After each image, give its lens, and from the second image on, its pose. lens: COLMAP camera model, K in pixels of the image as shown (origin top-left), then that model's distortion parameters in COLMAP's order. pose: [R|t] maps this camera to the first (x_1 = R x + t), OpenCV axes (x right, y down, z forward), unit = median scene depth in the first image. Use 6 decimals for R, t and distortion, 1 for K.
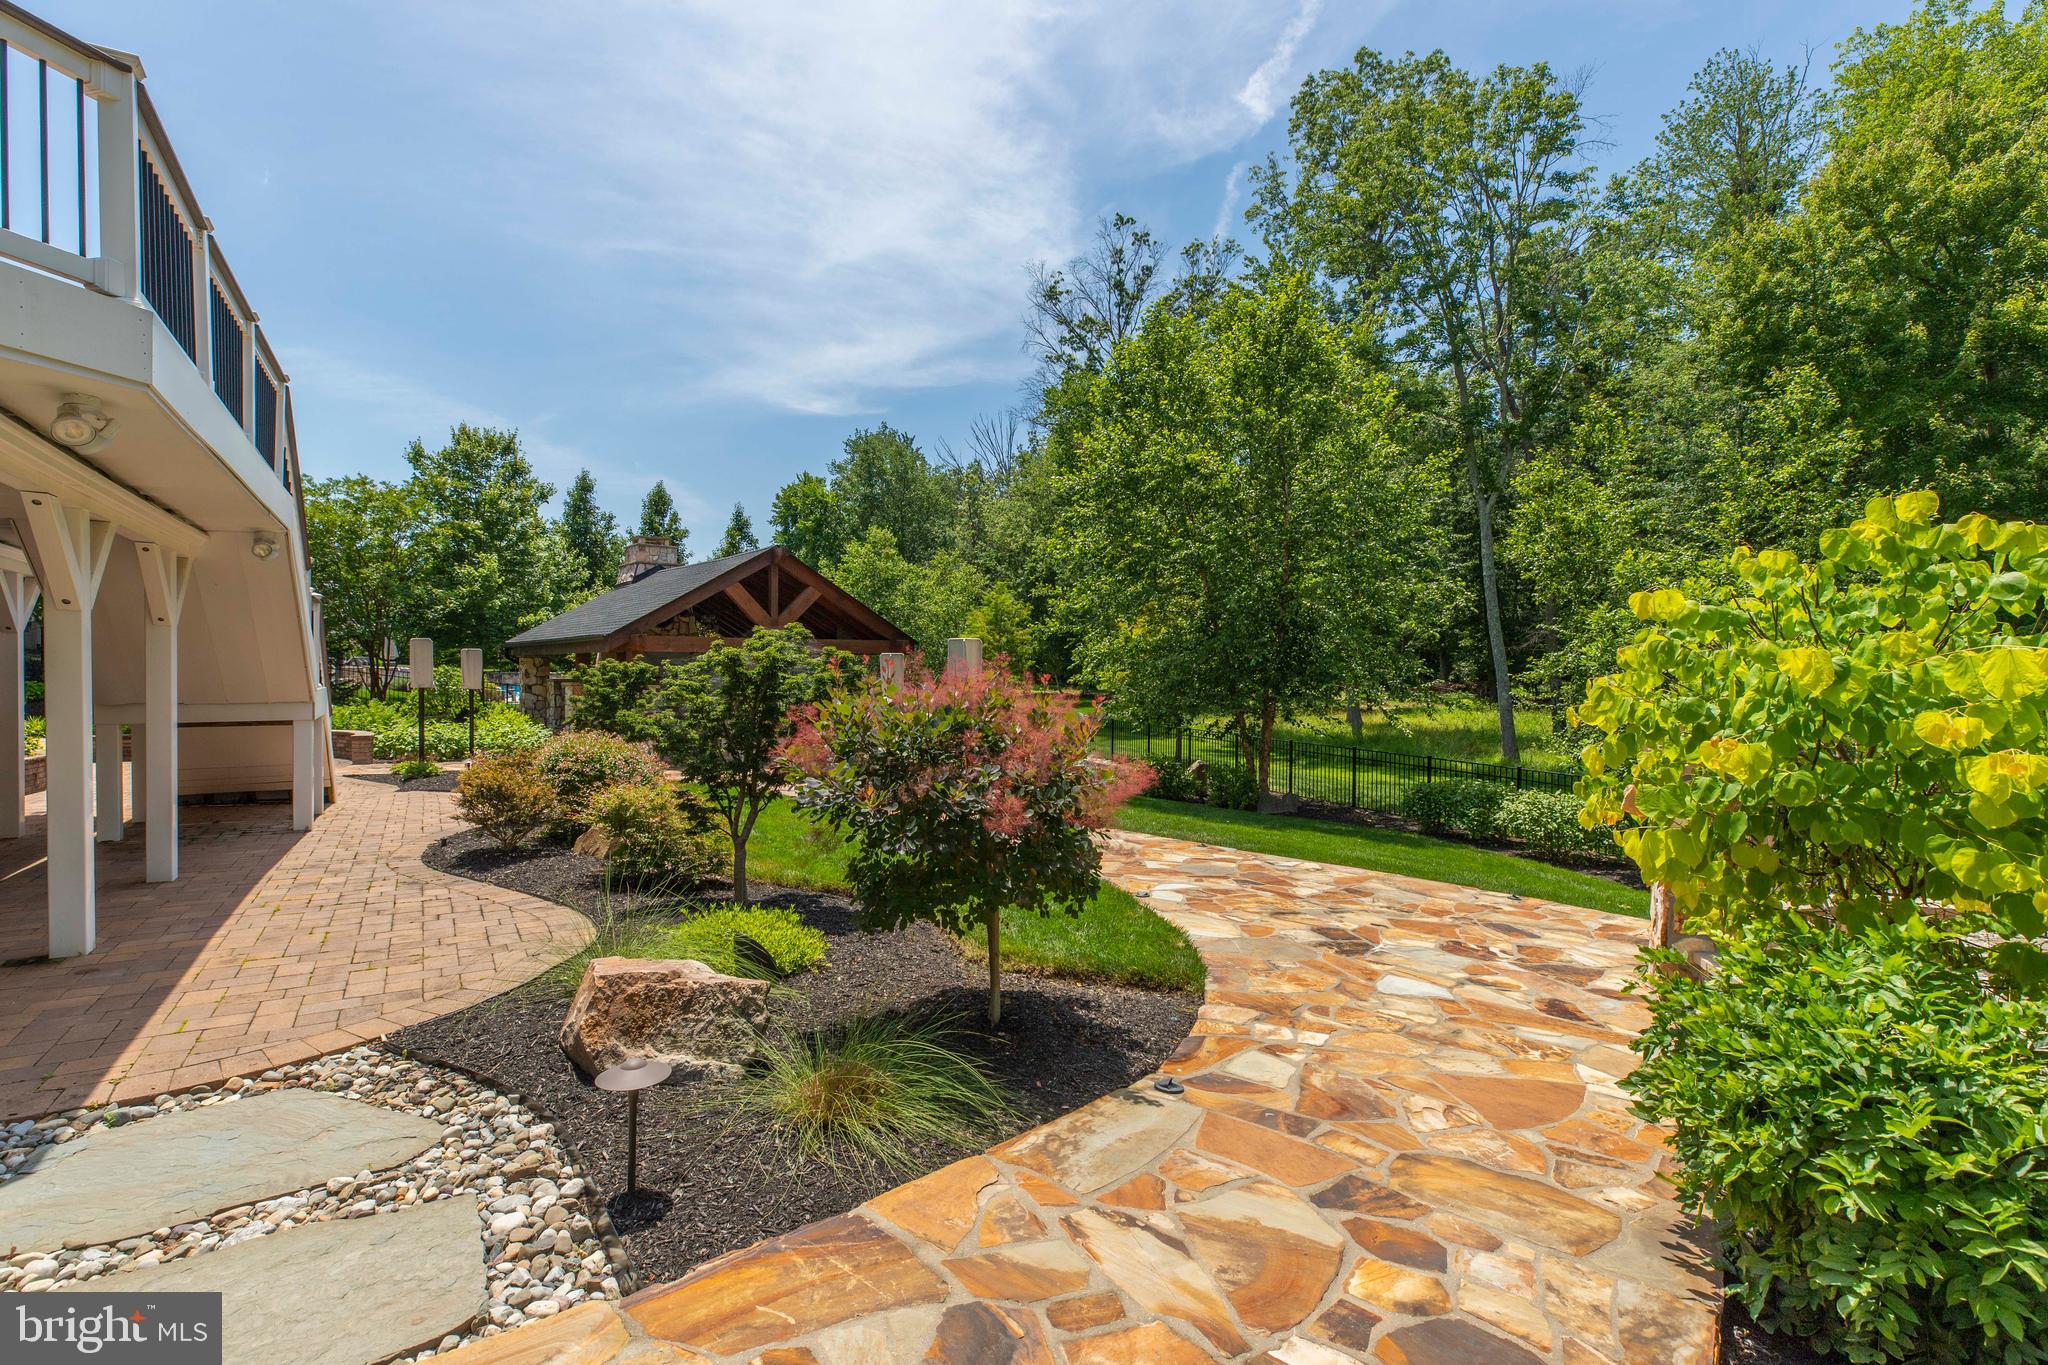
lens RADIAL K [[950.2, 0, 1017.9], [0, 950.2, 665.3], [0, 0, 1]] dist [-0.001658, 0.000077]
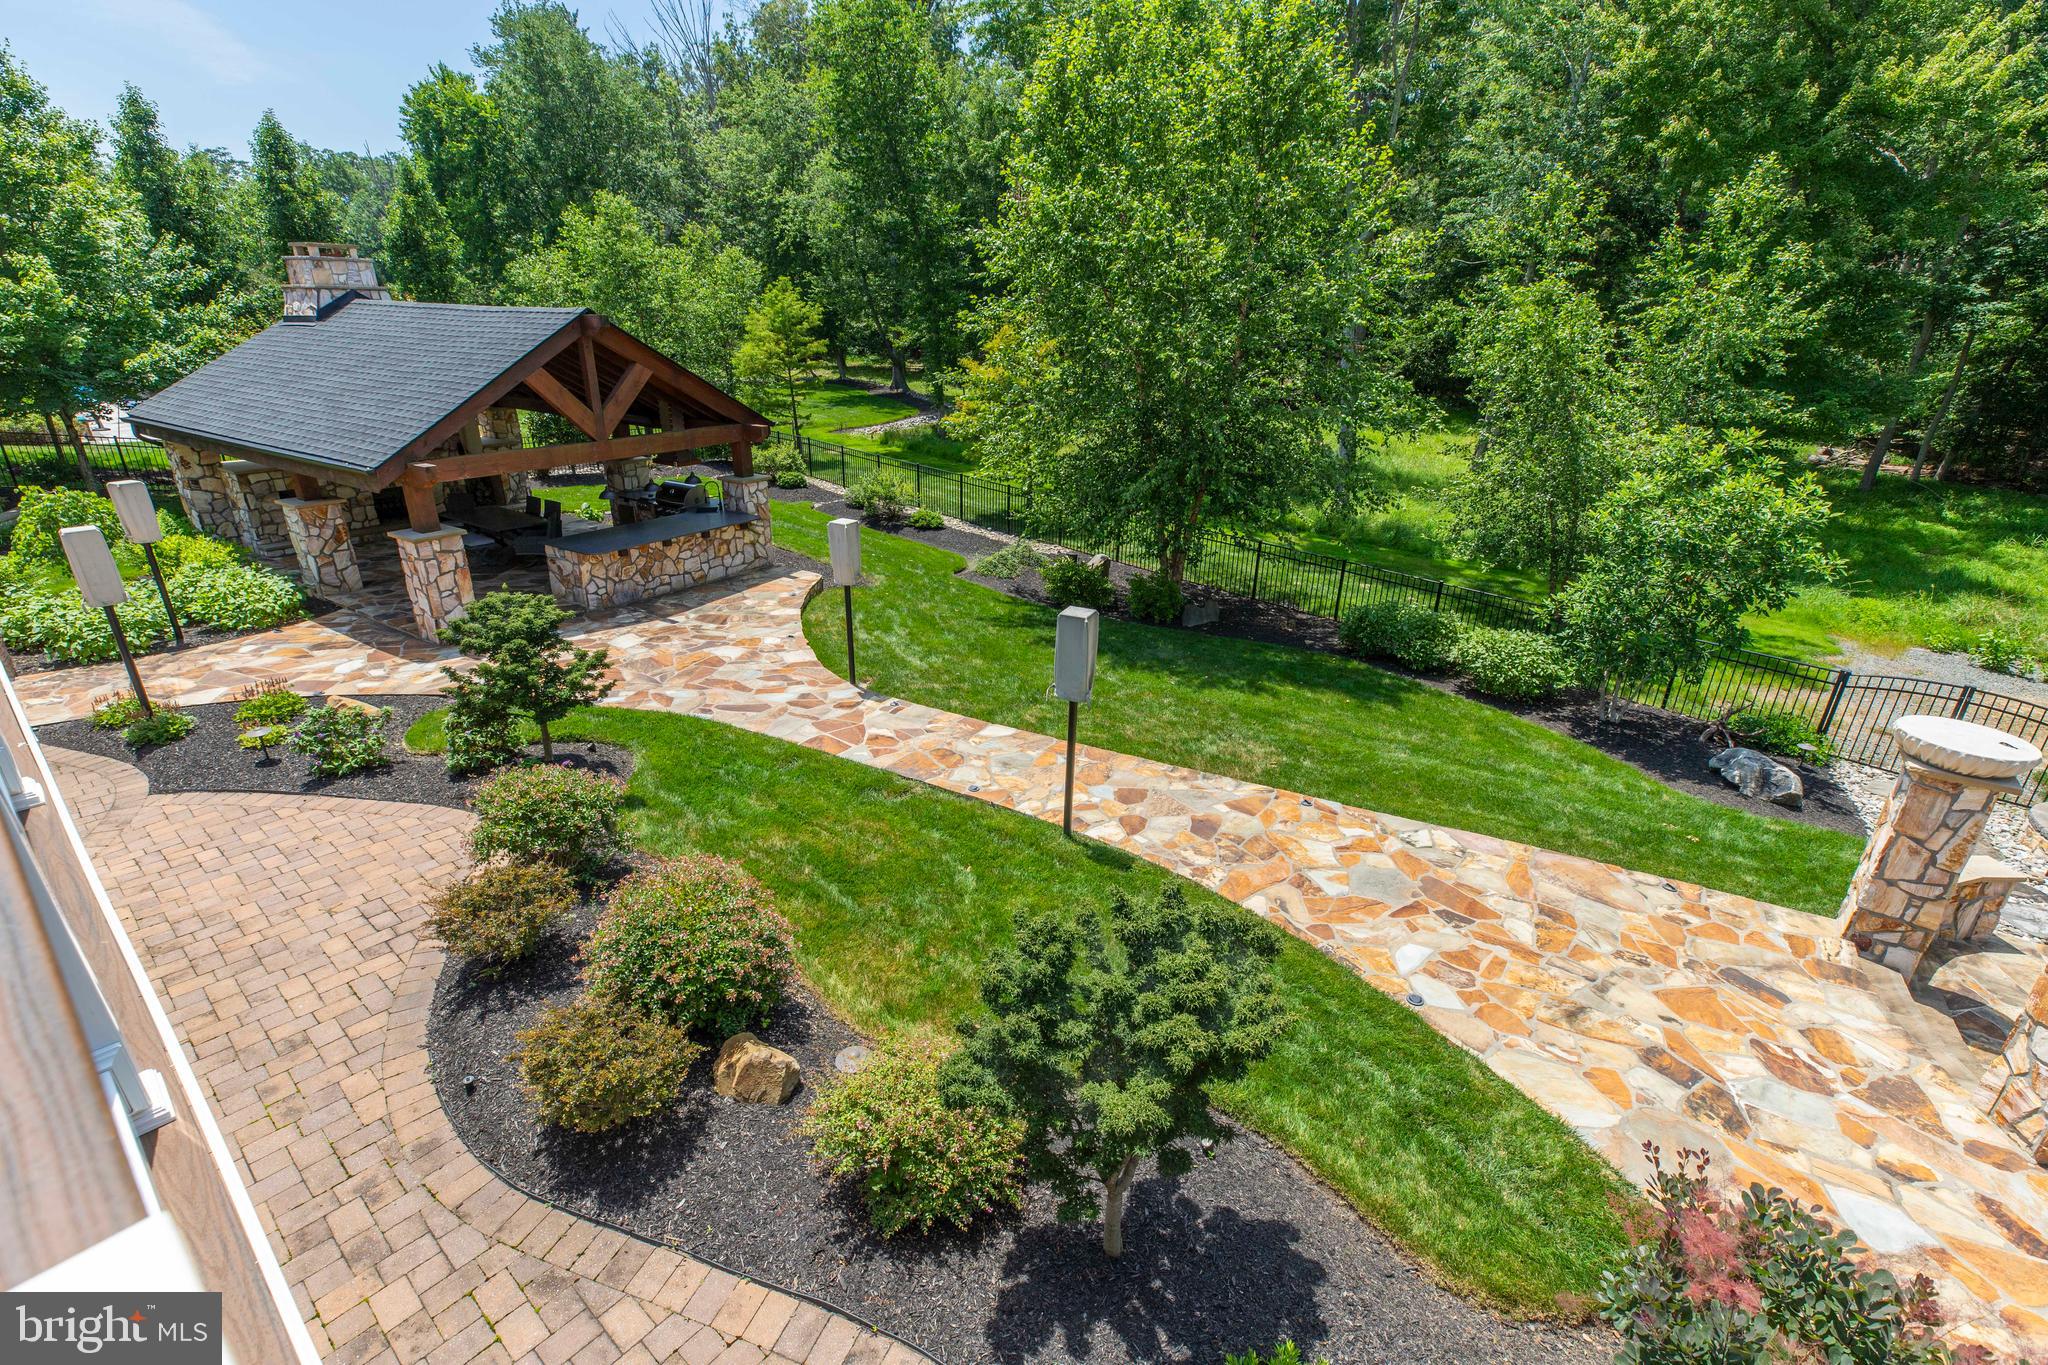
lens RADIAL K [[920.4, 0, 1022.7], [0, 920.4, 680.5], [0, 0, 1]] dist [0.005511, 0.000686]
pose [[0.951616, -0.101385, 0.290084, -0.095913], [-0.017366, 0.924753, 0.380173, -0.077767], [-0.306799, -0.366816, 0.878248, 0.098774]]
